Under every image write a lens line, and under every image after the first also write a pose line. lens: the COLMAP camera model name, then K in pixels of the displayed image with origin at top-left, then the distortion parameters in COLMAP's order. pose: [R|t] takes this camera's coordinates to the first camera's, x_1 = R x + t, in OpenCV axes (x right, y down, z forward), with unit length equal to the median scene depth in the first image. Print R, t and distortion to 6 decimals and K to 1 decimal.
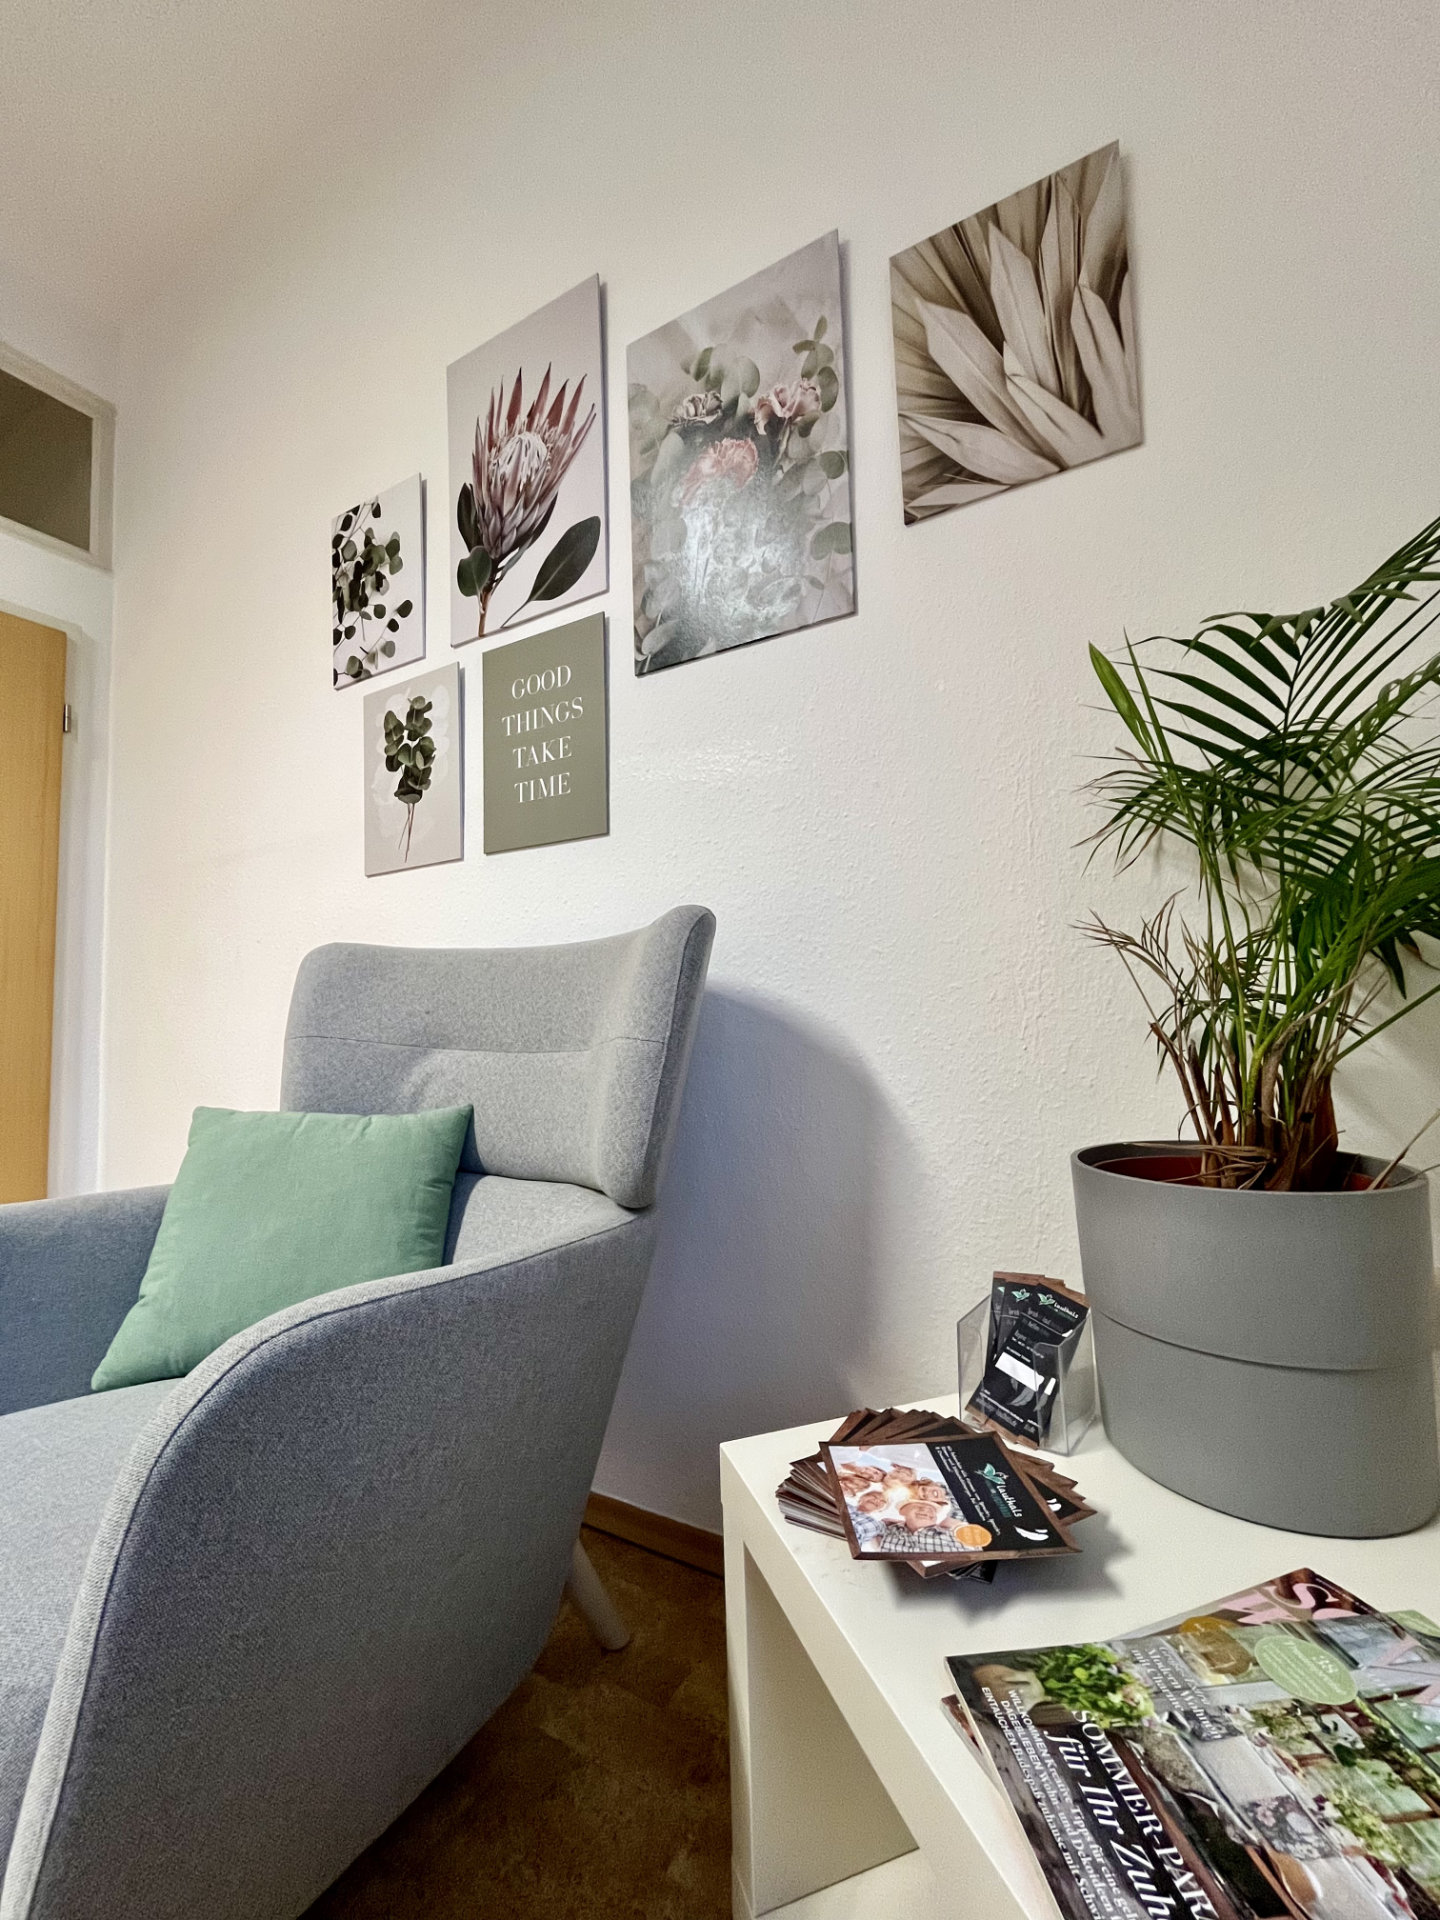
lens RADIAL K [[777.1, 0, 720.0], [0, 777.1, 960.0], [0, 0, 1]] dist [-0.007462, 0.000277]
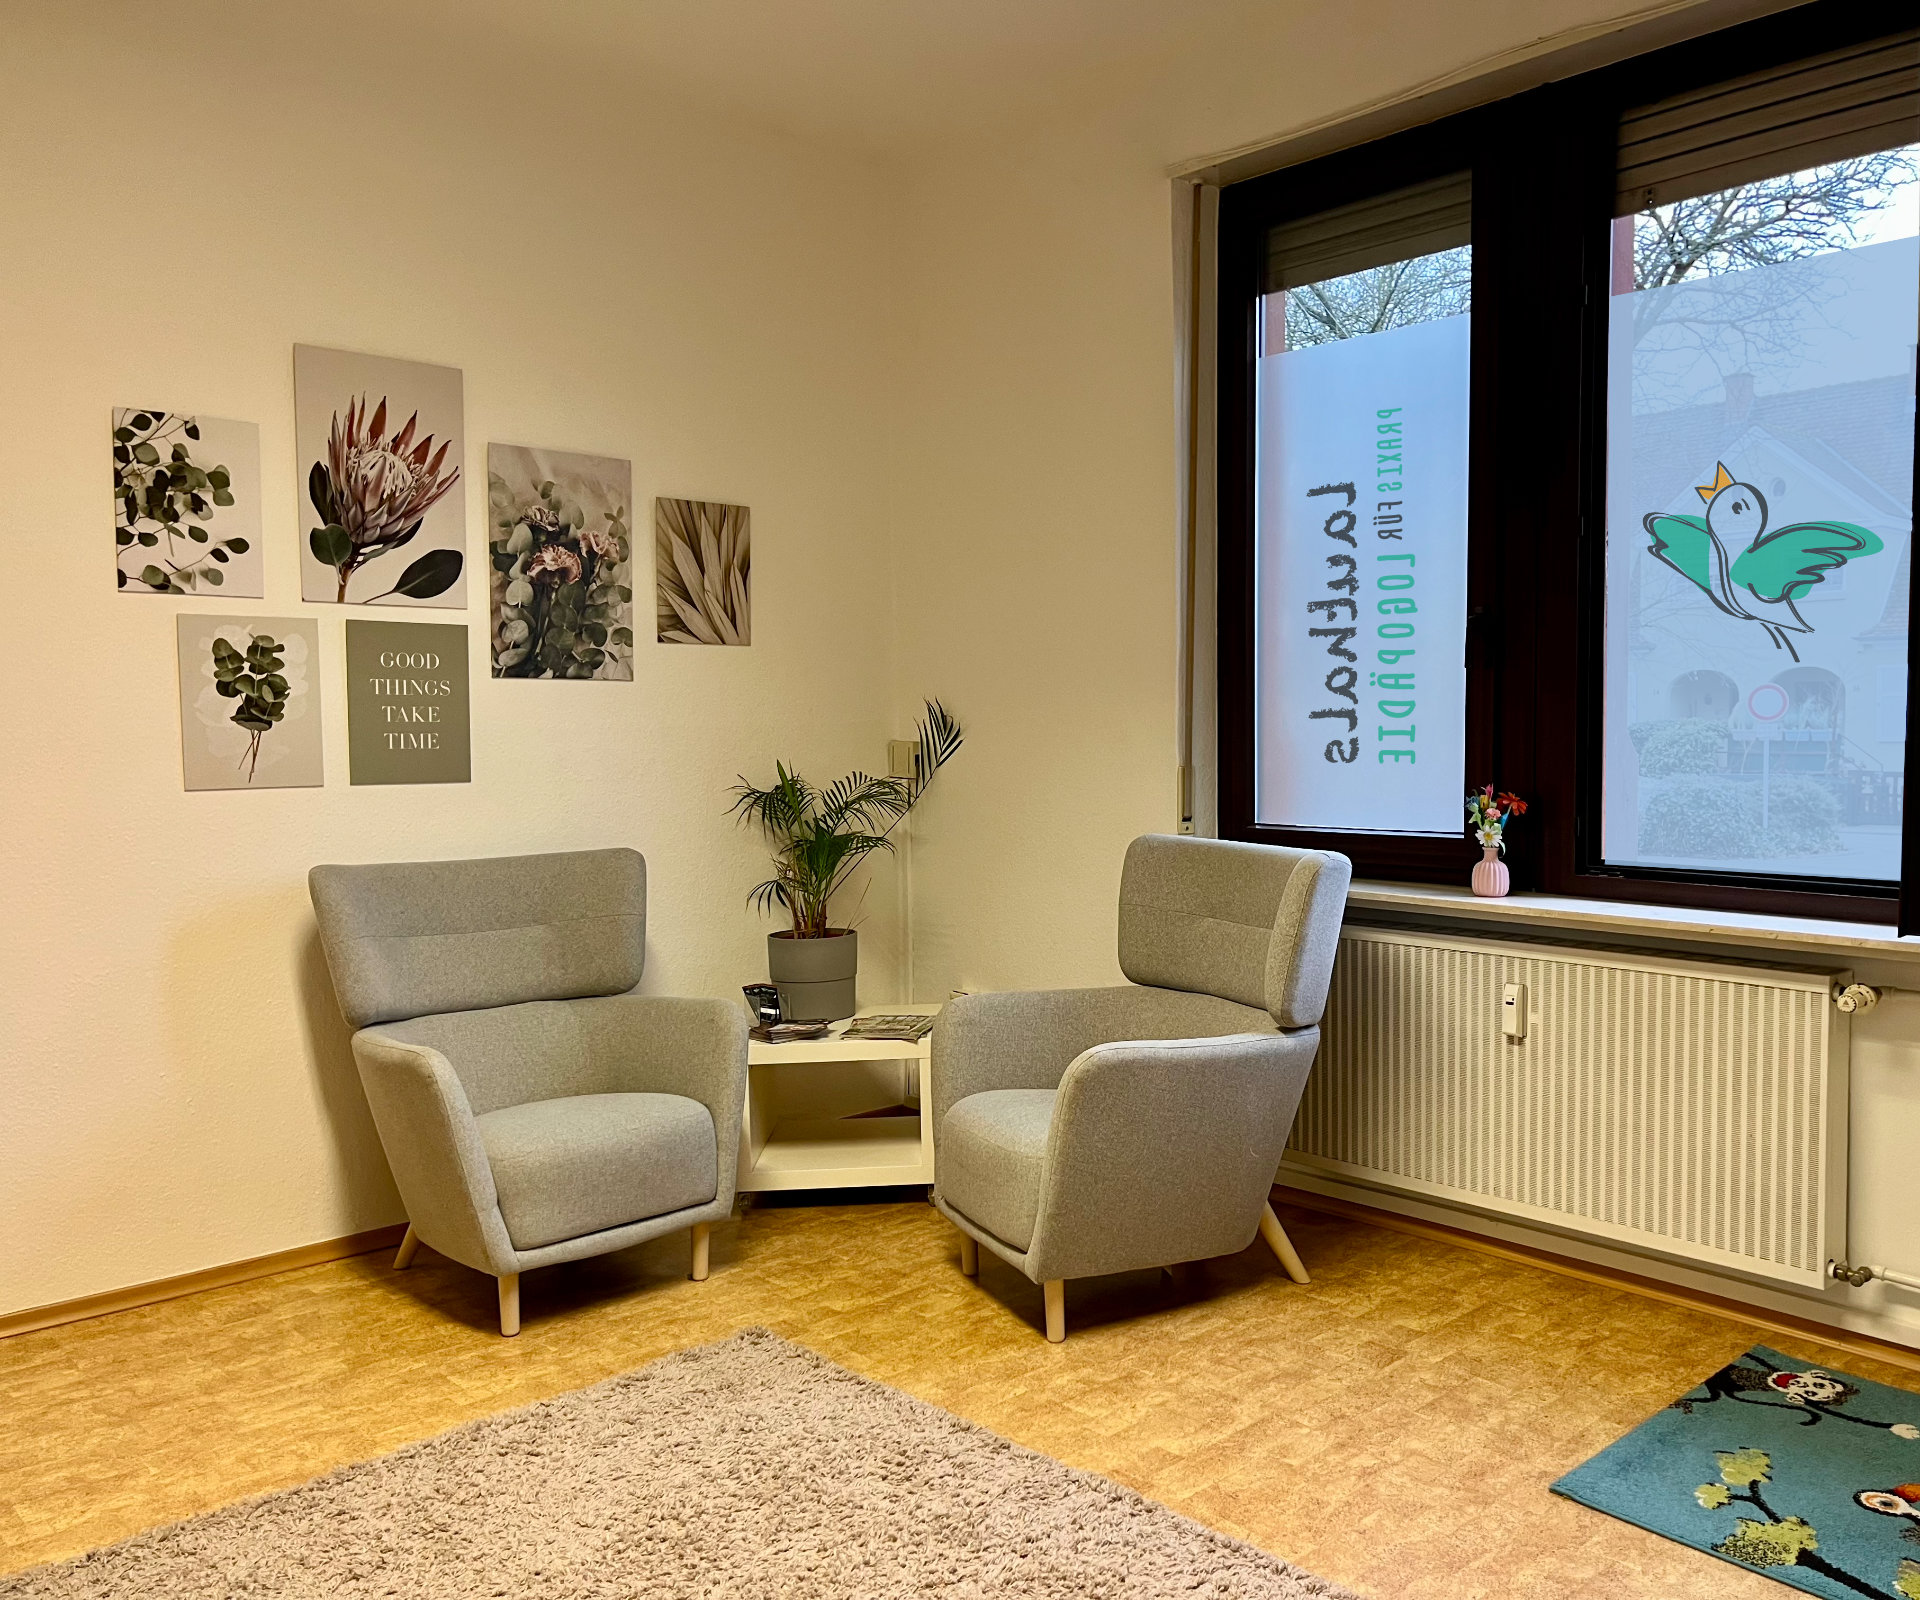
lens RADIAL K [[1506.3, 0, 960.0], [0, 1506.3, 800.0], [0, 0, 1]] dist [-0.005740, -0.005568]
pose [[0.340144, -0.032831, 0.939800, -2.282121], [-0.070303, 0.995706, 0.060229, -0.329866], [-0.937742, -0.086558, 0.336375, -0.761437]]
